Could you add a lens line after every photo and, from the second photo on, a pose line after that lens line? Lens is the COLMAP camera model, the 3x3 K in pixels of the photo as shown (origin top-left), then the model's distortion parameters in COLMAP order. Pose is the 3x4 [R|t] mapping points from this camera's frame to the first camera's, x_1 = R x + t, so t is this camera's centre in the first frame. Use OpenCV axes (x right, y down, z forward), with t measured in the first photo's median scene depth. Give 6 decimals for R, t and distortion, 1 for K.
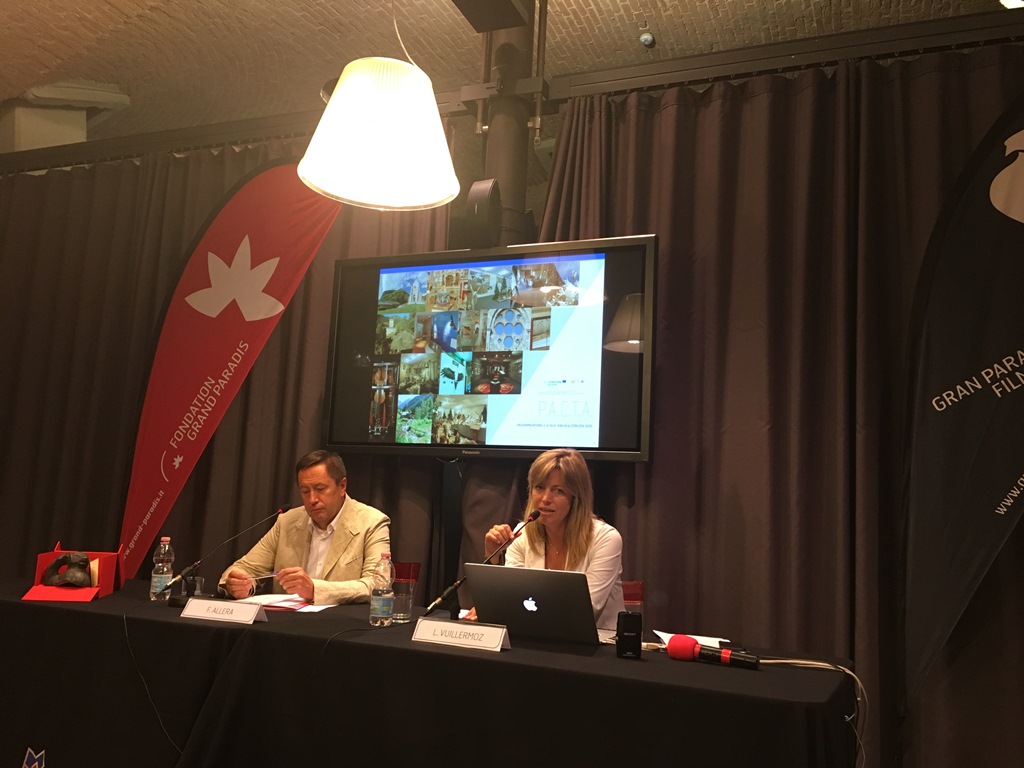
lens RADIAL K [[850.1, 0, 510.2], [0, 850.1, 386.9], [0, 0, 1]] dist [0.080554, -0.061678]
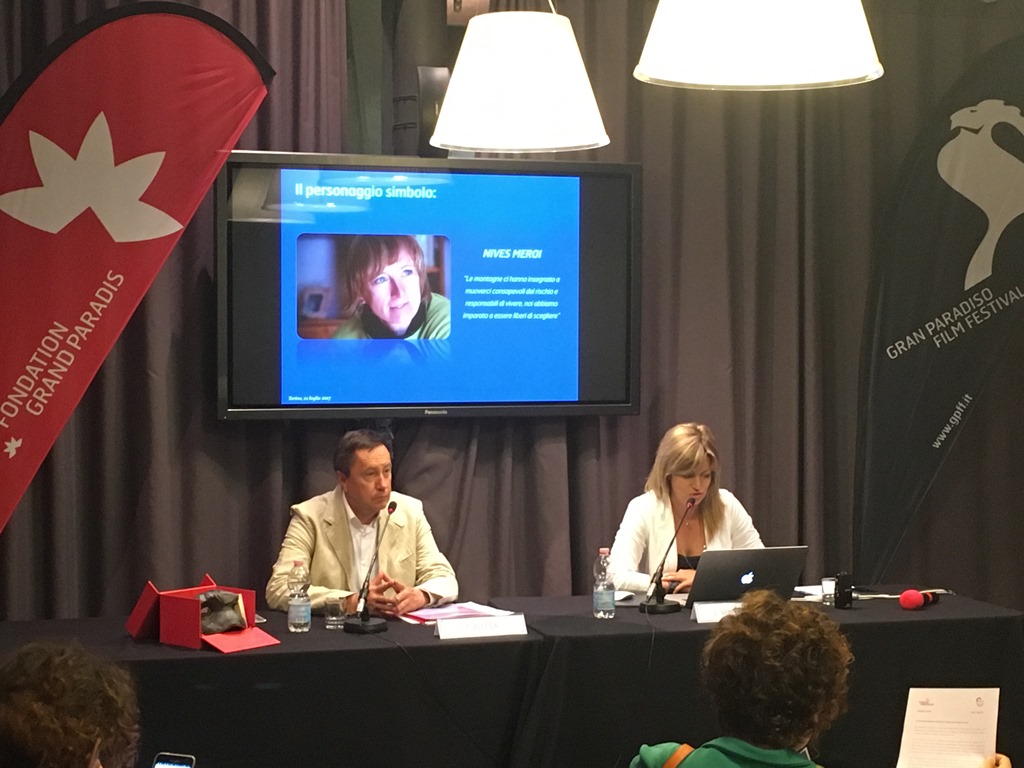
lens RADIAL K [[2053.9, 0, 515.8], [0, 2053.9, 376.2], [0, 0, 1]] dist [0.111274, 0.000000]
pose [[0.755040, -0.073486, 0.651548, -1.399946], [-0.056656, 0.982671, 0.176487, -0.341822], [-0.653226, -0.170169, 0.737793, -0.564651]]
